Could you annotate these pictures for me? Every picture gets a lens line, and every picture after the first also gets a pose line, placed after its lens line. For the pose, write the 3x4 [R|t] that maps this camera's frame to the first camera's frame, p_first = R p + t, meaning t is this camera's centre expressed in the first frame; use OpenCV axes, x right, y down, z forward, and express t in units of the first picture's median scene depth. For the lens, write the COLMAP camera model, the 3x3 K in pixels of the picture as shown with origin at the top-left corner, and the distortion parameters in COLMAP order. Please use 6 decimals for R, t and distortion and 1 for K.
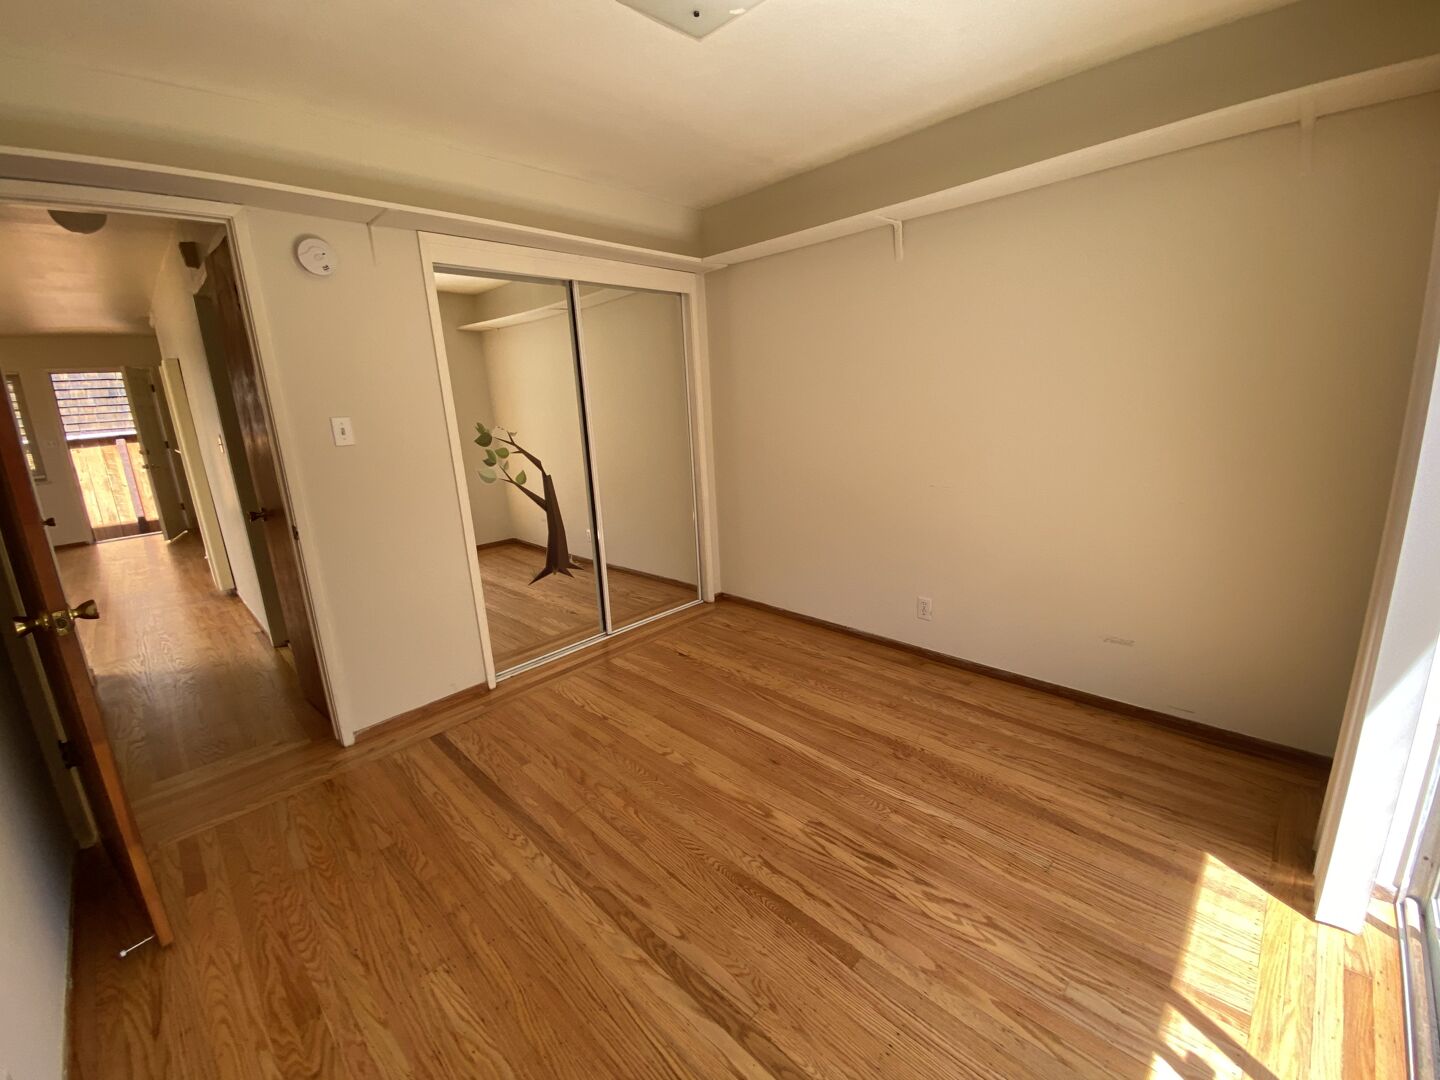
lens RADIAL K [[593.6, 0, 724.4], [0, 593.6, 530.6], [0, 0, 1]] dist [0.038569, -0.027450]
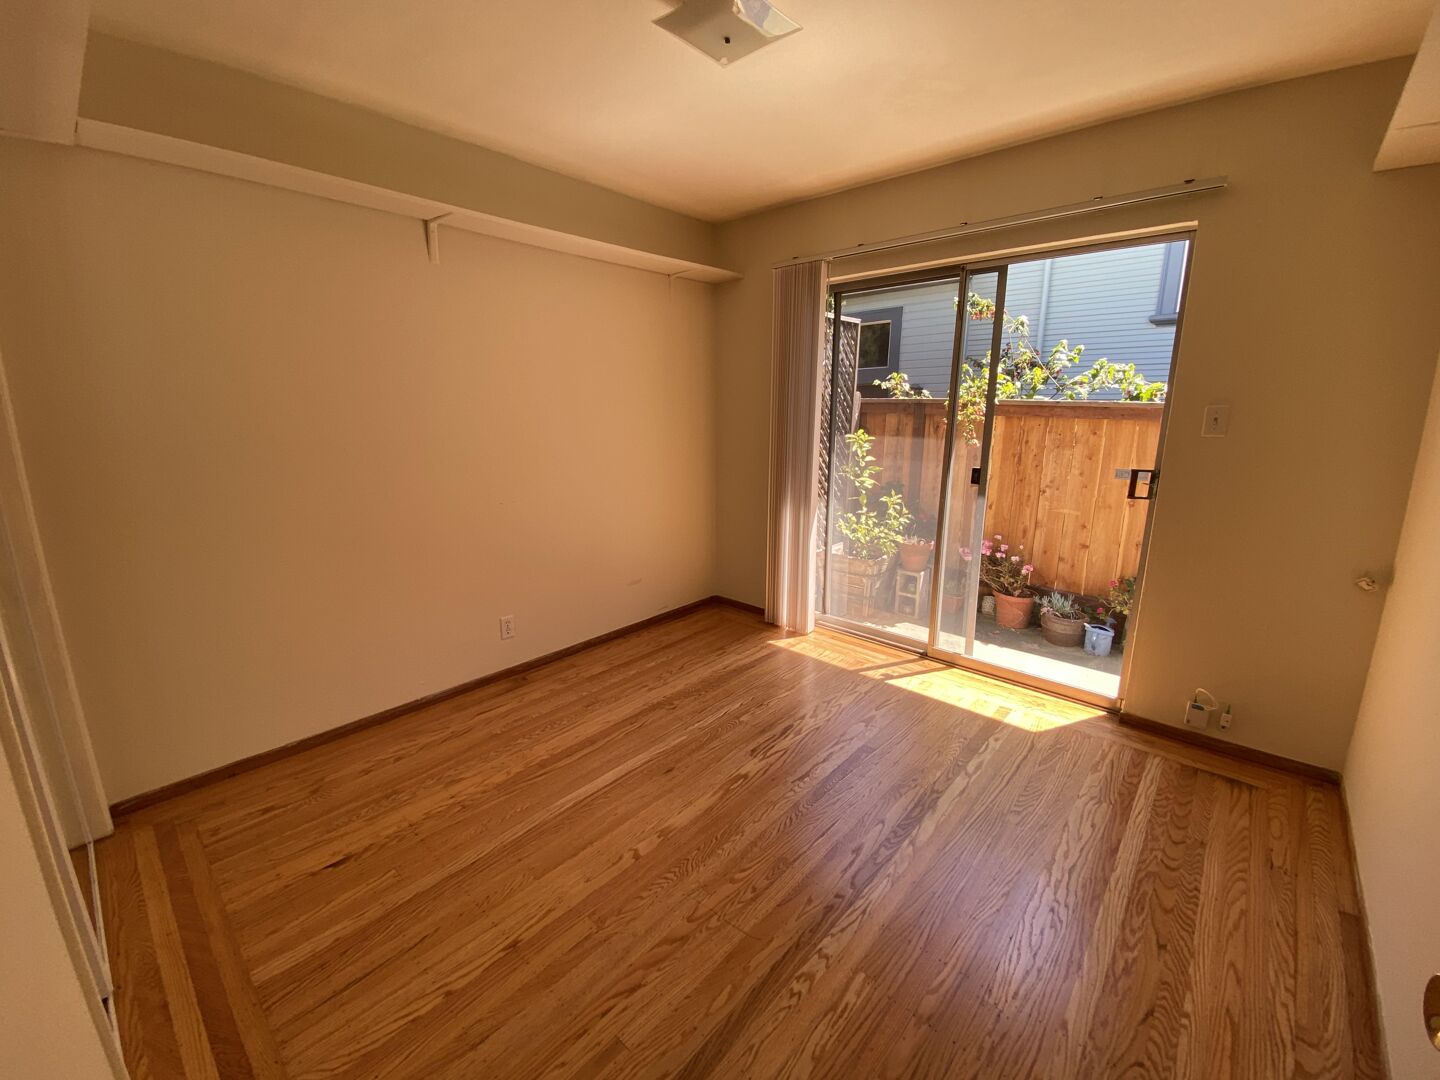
lens RADIAL K [[590.4, 0, 717.4], [0, 590.4, 533.3], [0, 0, 1]] dist [0.037401, -0.027567]
pose [[-0.042928, -0.162917, 0.985705, -0.925016], [0.227880, 0.959011, 0.168430, -0.156395], [-0.972742, 0.231853, -0.004043, 0.927827]]
